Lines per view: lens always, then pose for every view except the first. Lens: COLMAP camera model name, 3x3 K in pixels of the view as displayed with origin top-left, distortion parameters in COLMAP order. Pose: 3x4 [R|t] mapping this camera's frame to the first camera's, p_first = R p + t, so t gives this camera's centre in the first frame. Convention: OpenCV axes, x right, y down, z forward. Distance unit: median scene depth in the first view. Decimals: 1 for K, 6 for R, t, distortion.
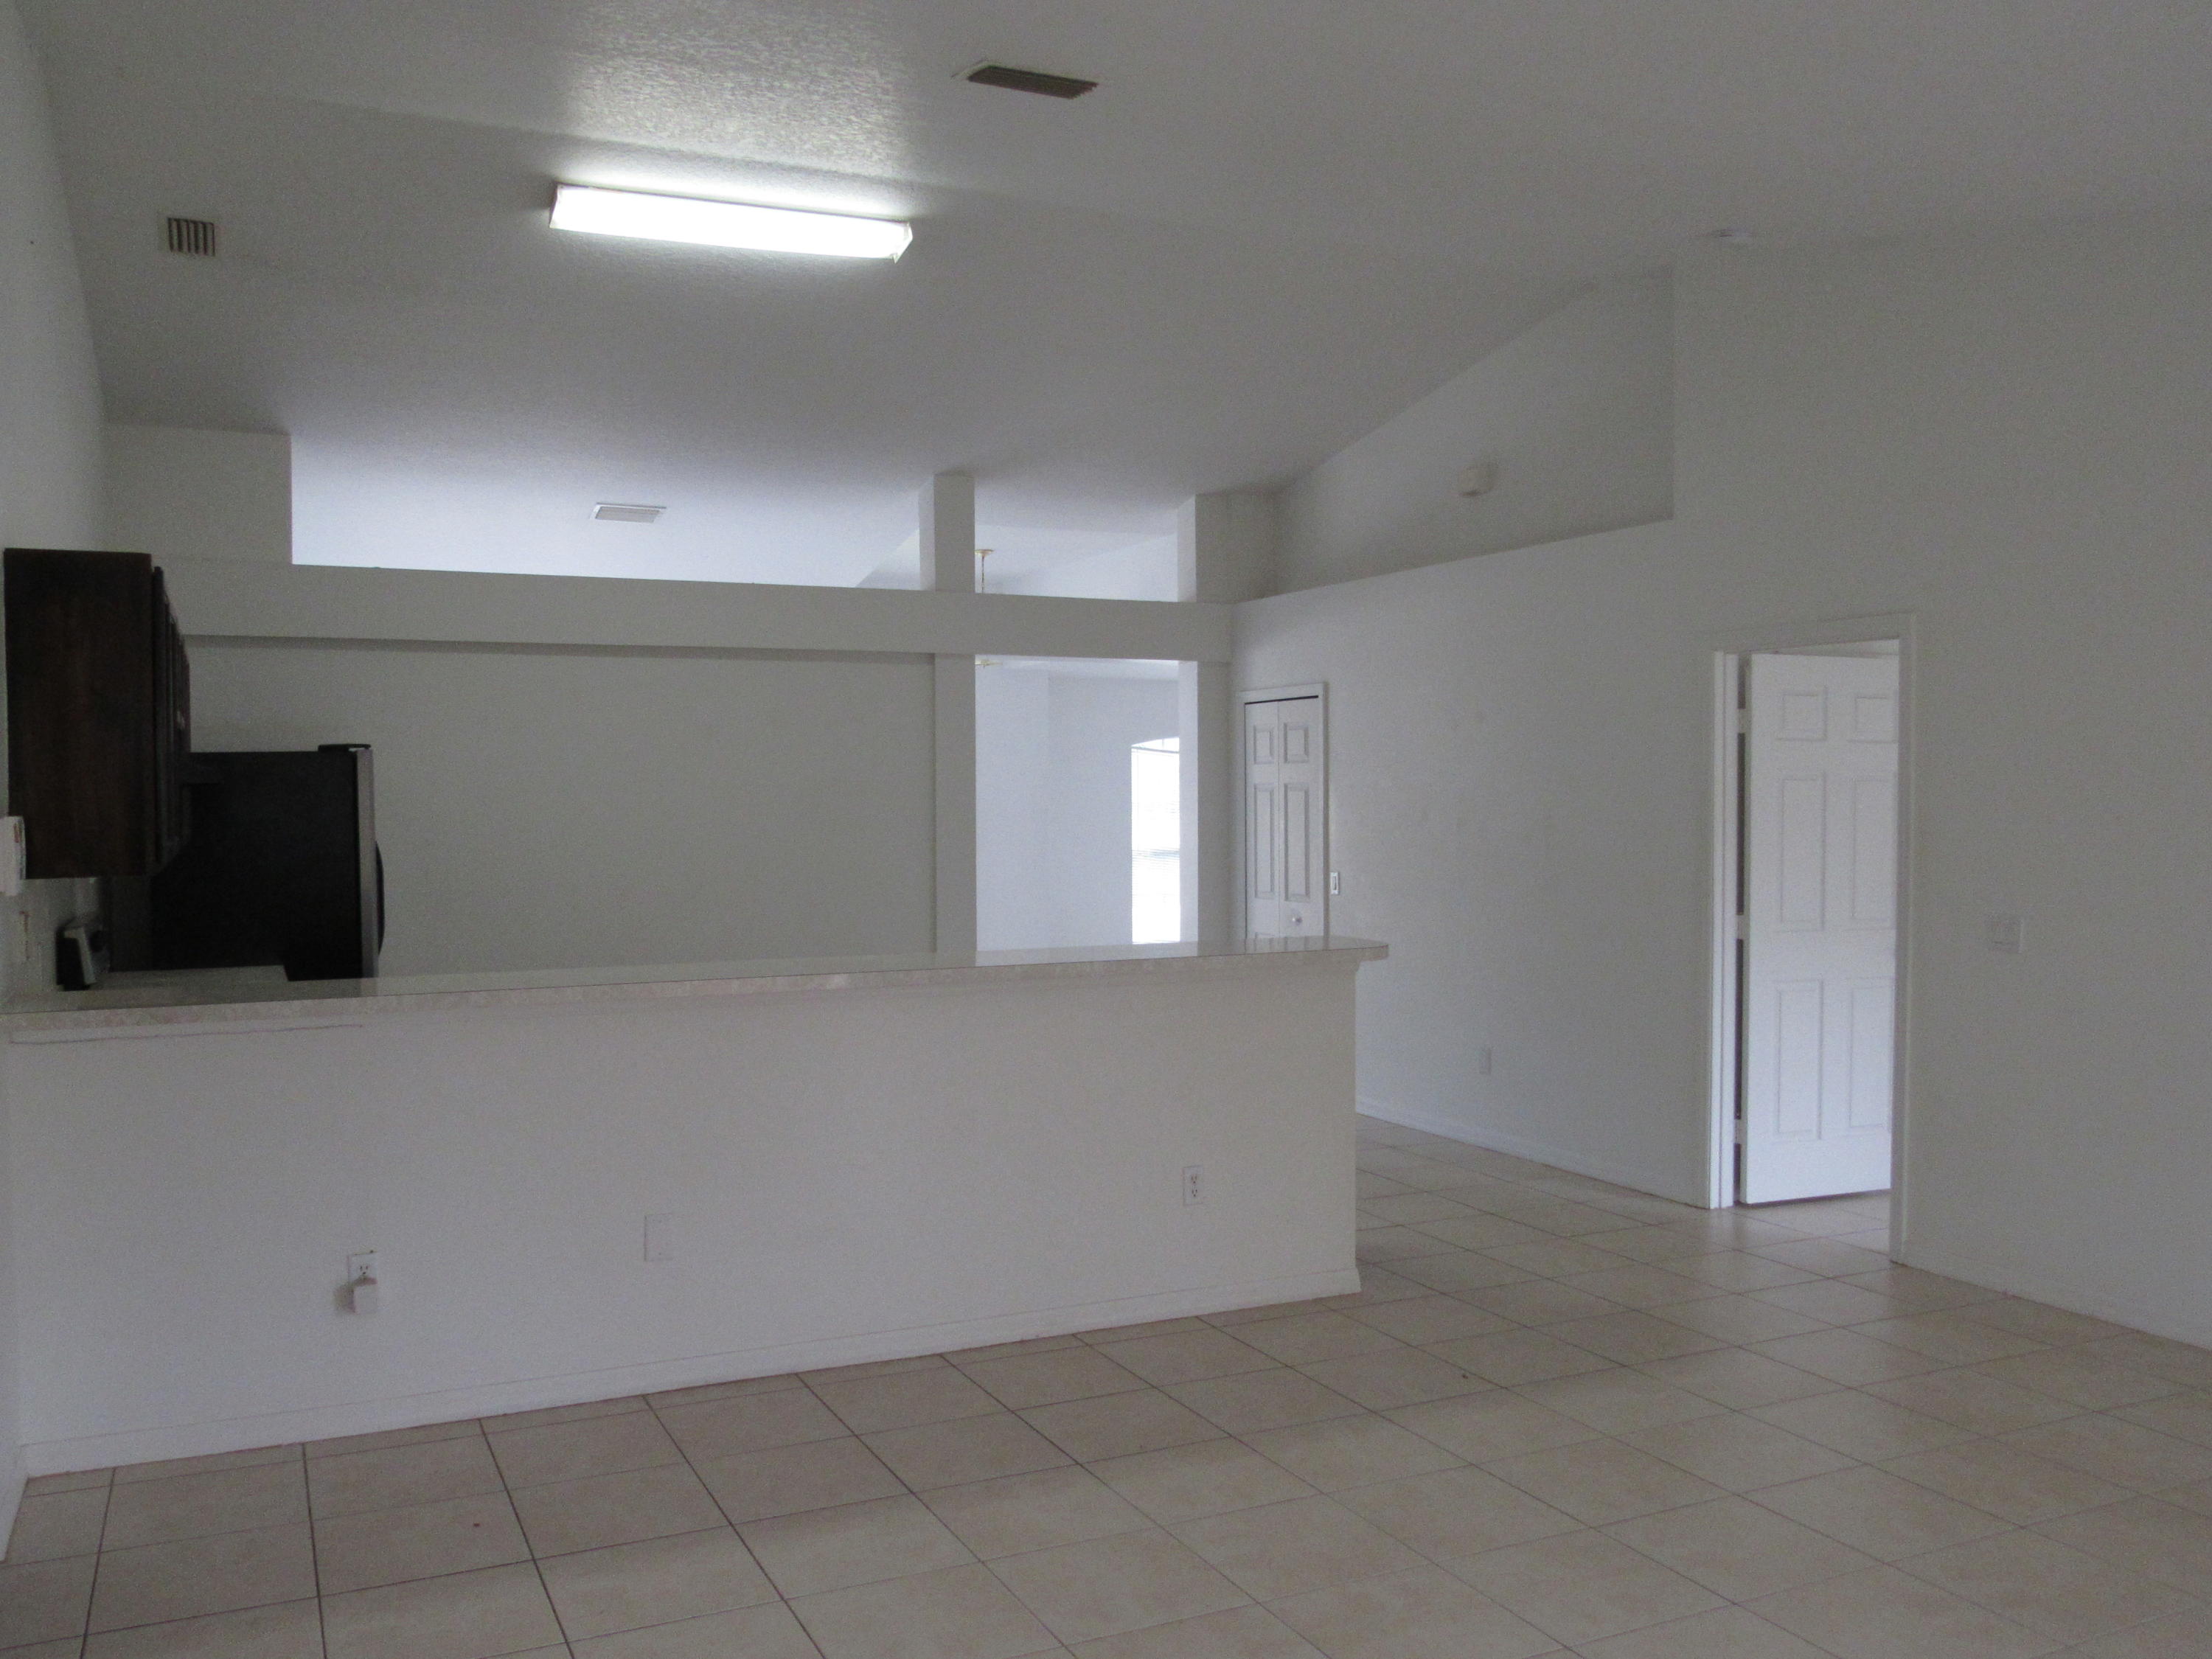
lens RADIAL K [[1825.6, 0, 1106.0], [0, 1825.6, 829.5], [0, 0, 1]] dist [-0.024682, 0.006419]
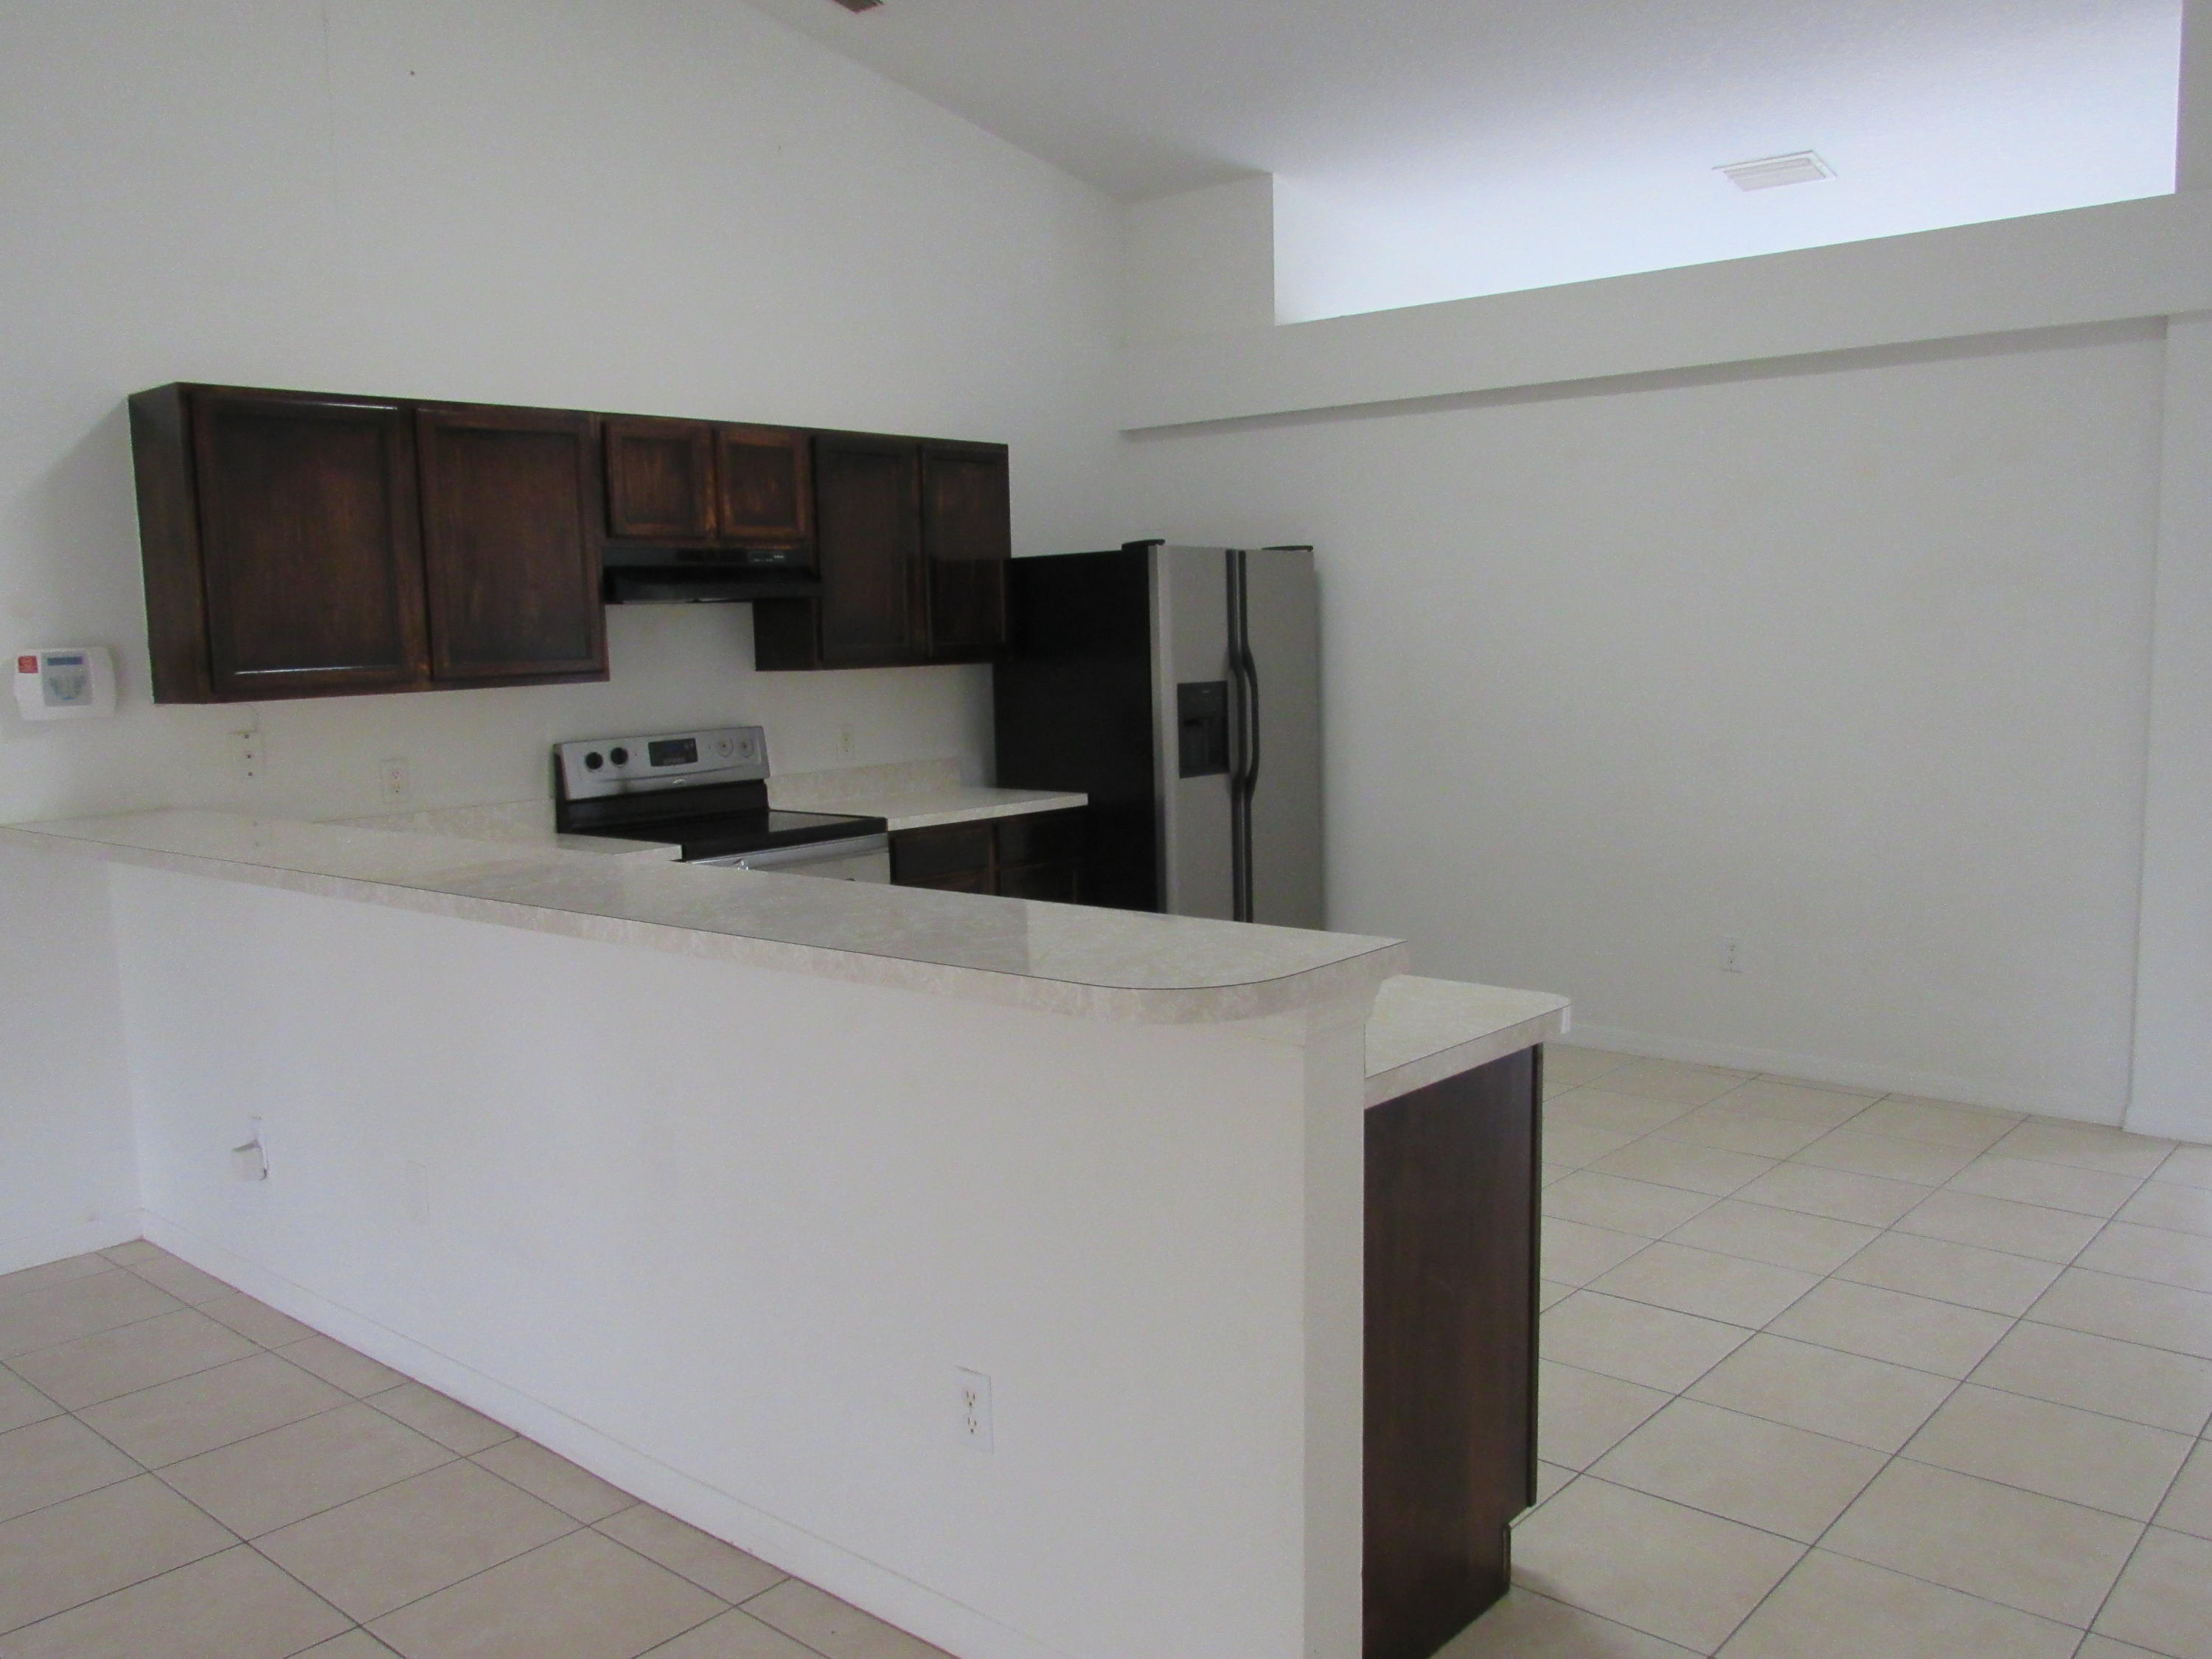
lens RADIAL K [[1825.6, 0, 1106.0], [0, 1825.6, 829.5], [0, 0, 1]] dist [-0.024682, 0.006419]
pose [[0.393771, 0.102421, -0.913485, 0.369089], [0.001919, 0.993679, 0.112240, -0.008559], [0.919207, -0.045950, 0.391085, 0.646297]]
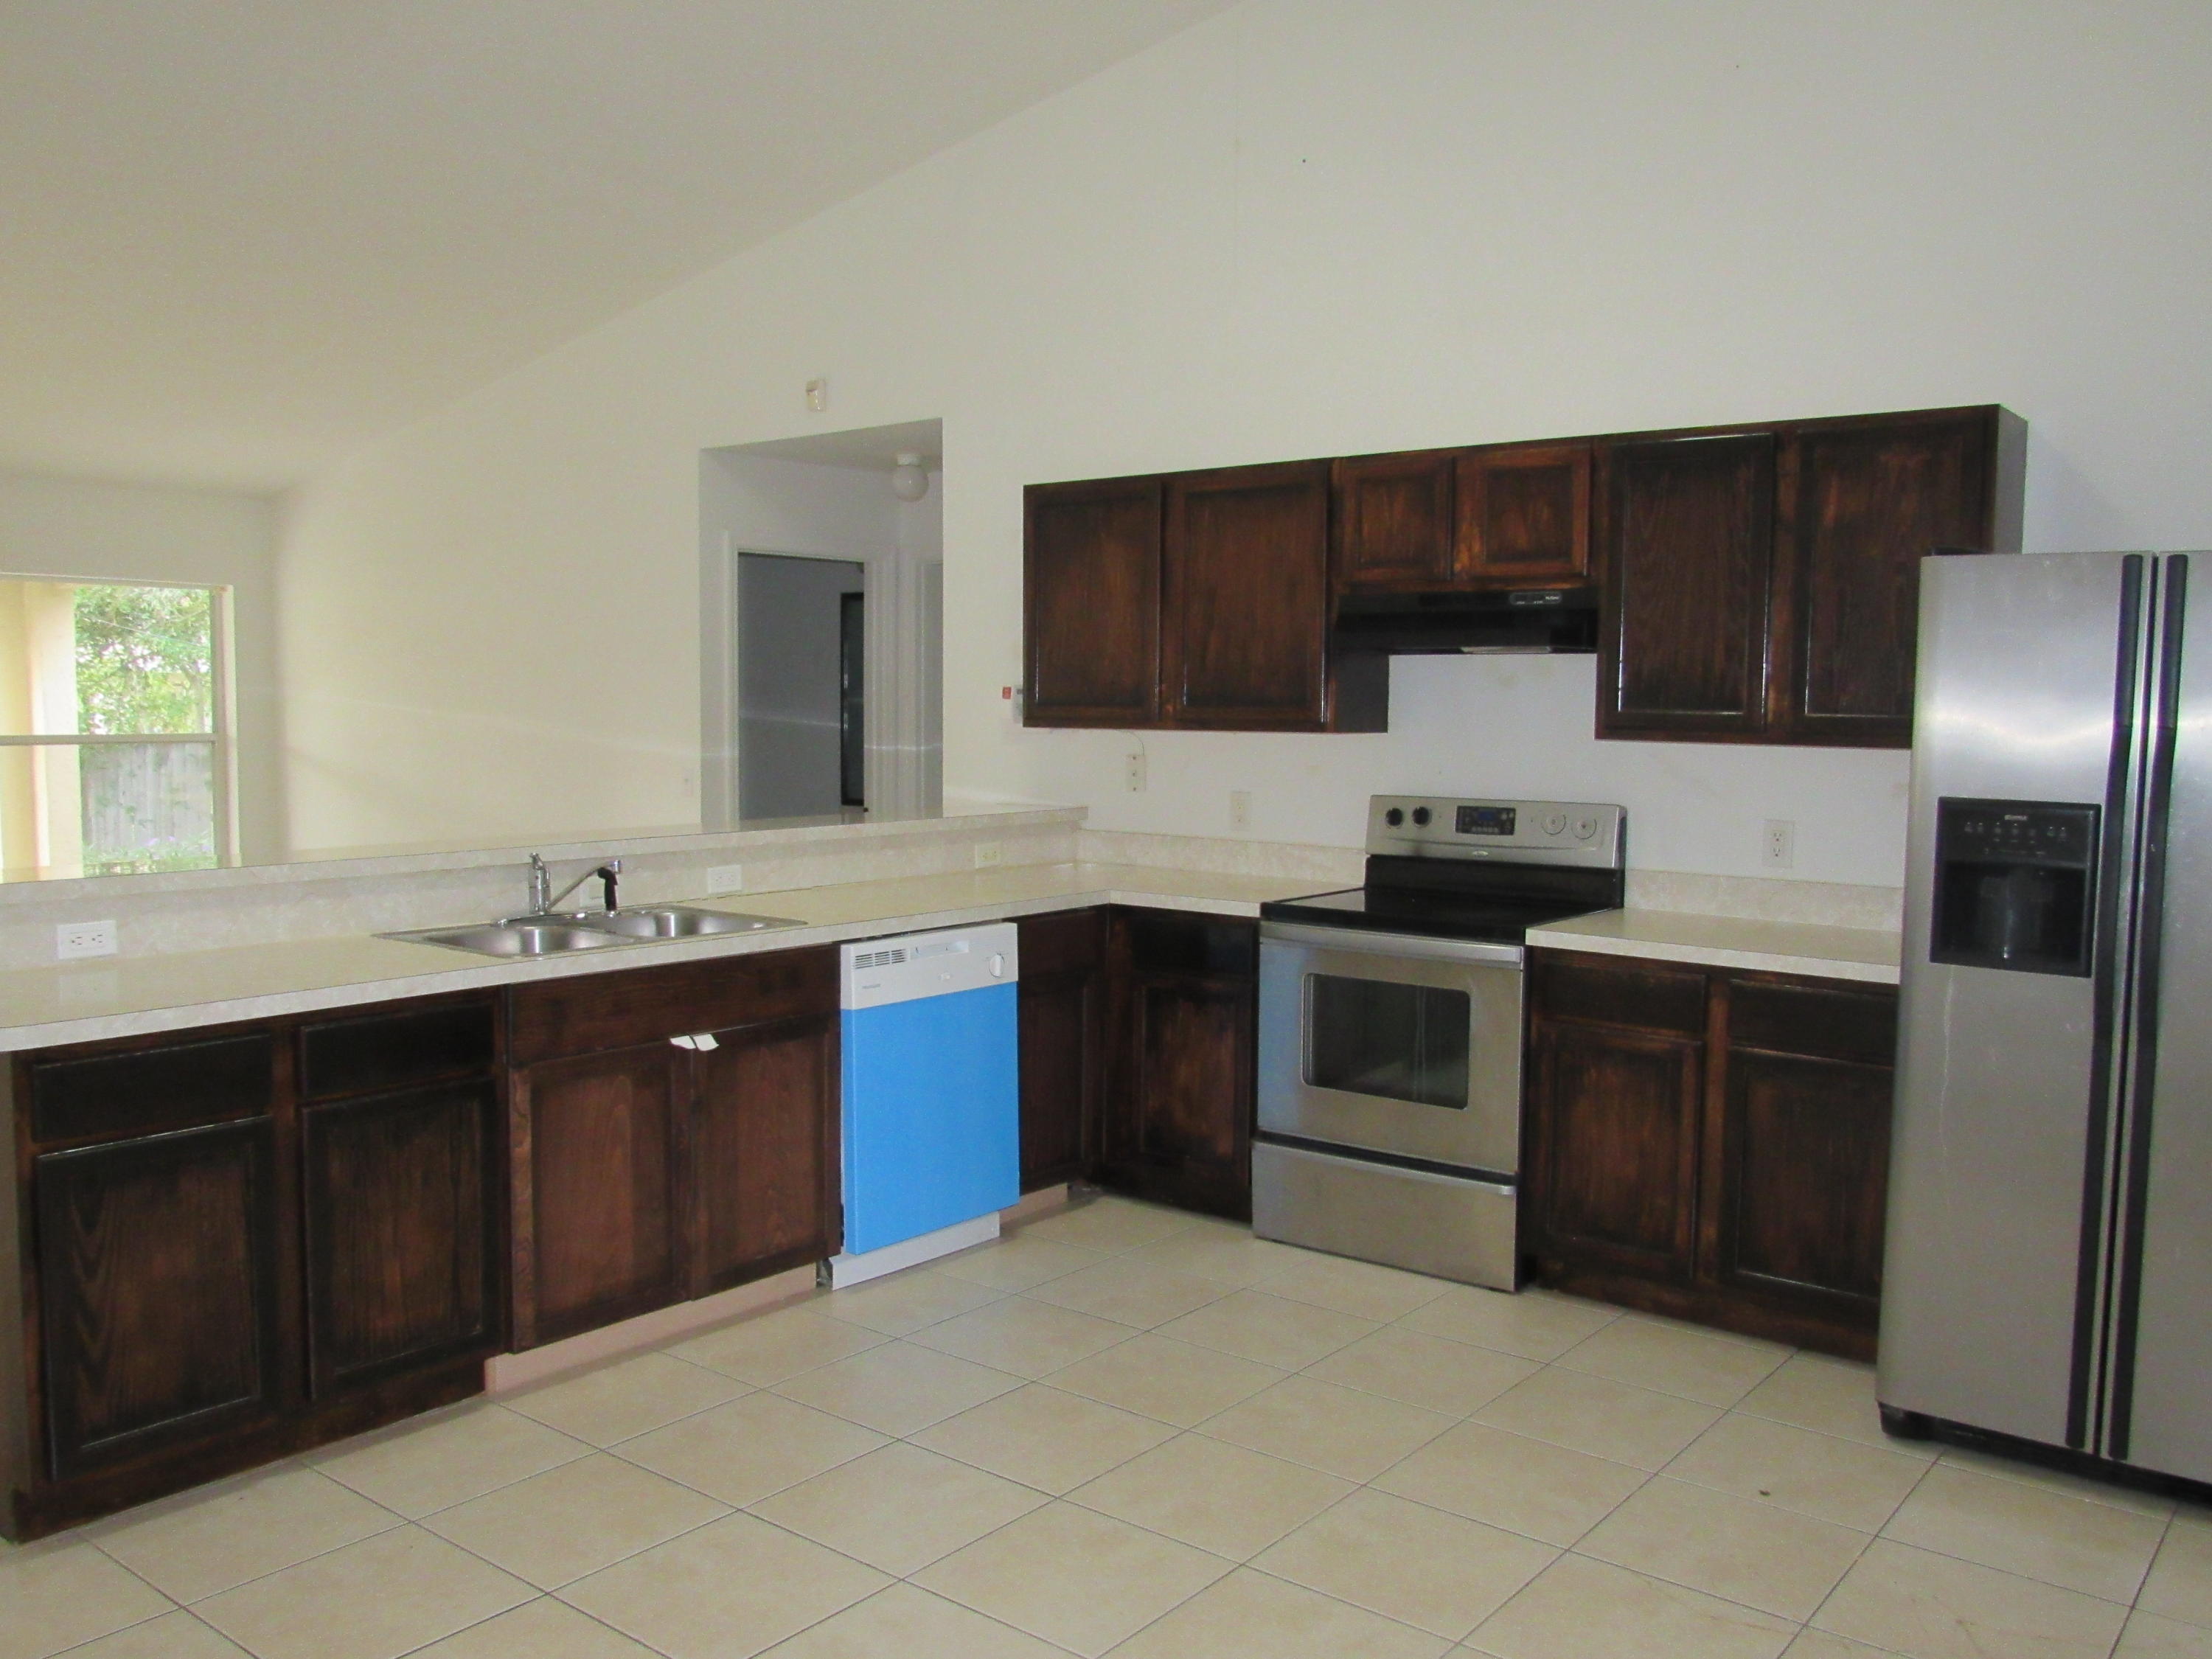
lens RADIAL K [[1825.6, 0, 1106.0], [0, 1825.6, 829.5], [0, 0, 1]] dist [-0.024682, 0.006419]
pose [[-0.898263, 0.027999, -0.438566, 0.010019], [-0.015046, 0.995424, 0.094368, -0.014260], [0.439202, 0.091366, -0.893731, 1.349544]]
